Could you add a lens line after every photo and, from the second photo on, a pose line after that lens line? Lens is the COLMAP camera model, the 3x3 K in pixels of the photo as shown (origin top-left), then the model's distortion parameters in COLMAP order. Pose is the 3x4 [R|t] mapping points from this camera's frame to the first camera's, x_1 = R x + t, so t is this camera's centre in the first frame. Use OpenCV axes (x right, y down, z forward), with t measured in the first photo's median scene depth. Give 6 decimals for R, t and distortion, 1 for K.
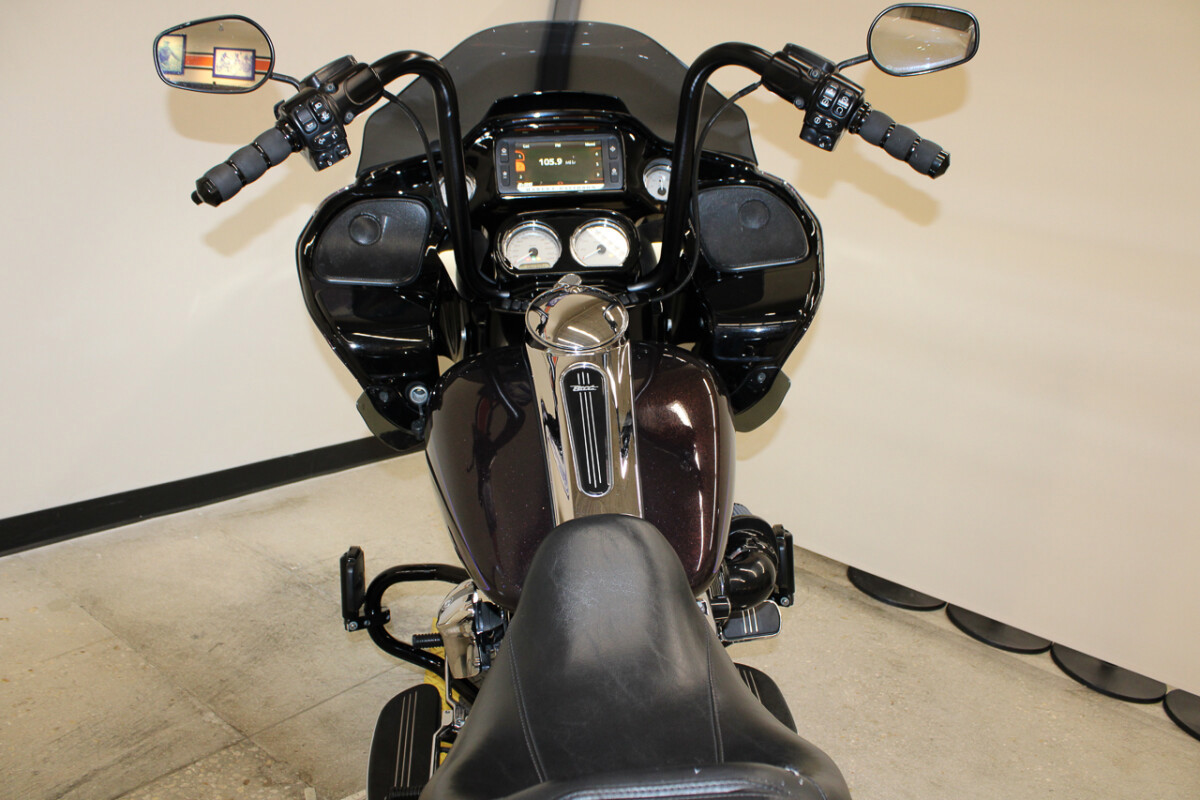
lens RADIAL K [[990.5, 0, 596.8], [0, 990.5, 395.6], [0, 0, 1]] dist [-0.126416, 0.082716]
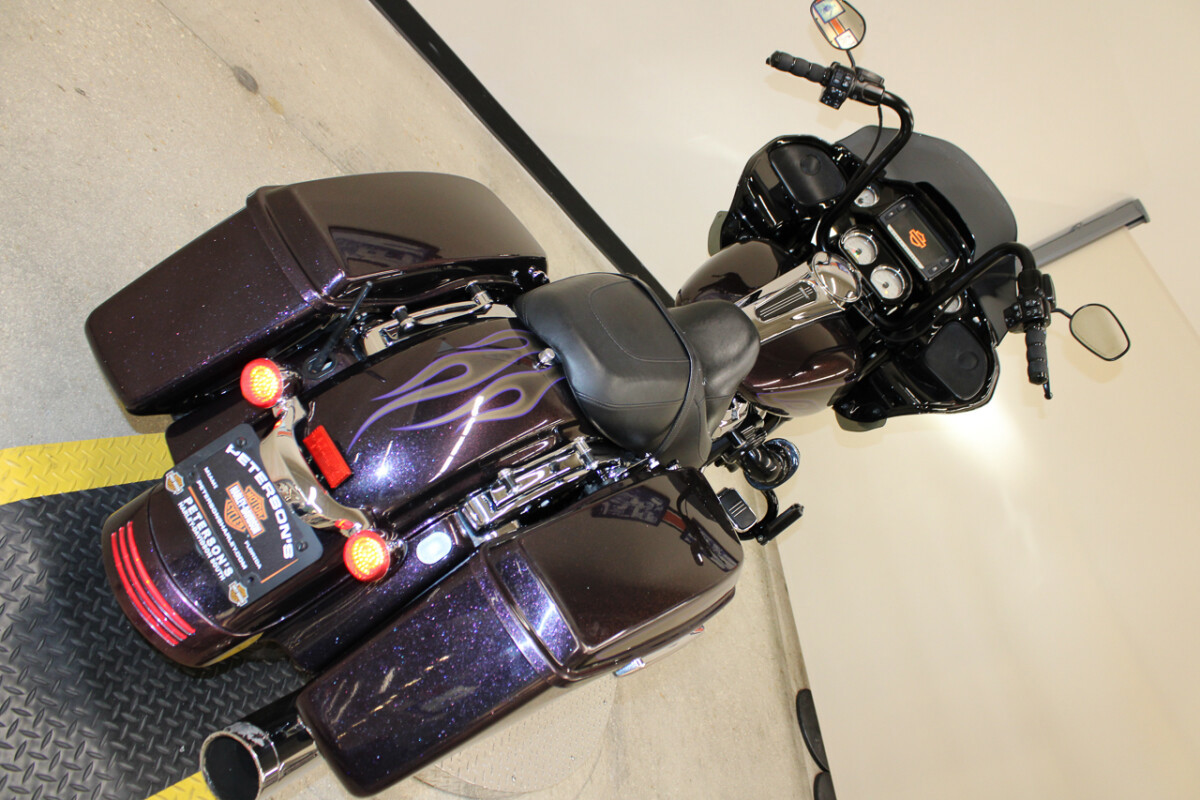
lens RADIAL K [[990.5, 0, 605.5], [0, 990.5, 405.2], [0, 0, 1]] dist [-0.126416, 0.082716]
pose [[0.514309, 0.816713, -0.261661, 0.321790], [-0.832173, 0.549013, 0.077934, 0.195651], [0.207305, 0.177665, 0.962008, -0.525607]]
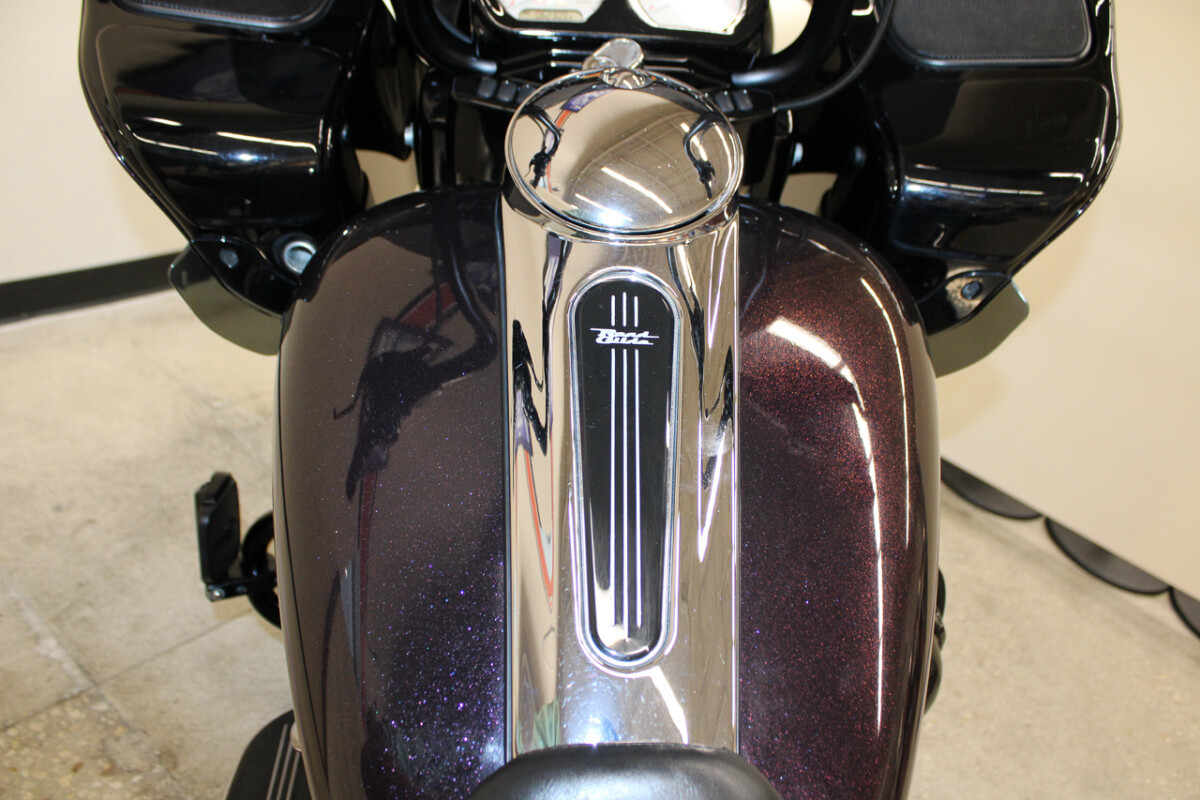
lens RADIAL K [[990.5, 0, 603.4], [0, 990.5, 403.0], [0, 0, 1]] dist [-0.126416, 0.082716]
pose [[0.994188, 0.107201, -0.009911, -0.010910], [-0.101542, 0.964308, 0.244540, -0.062448], [0.035772, -0.242112, 0.969589, 0.459633]]
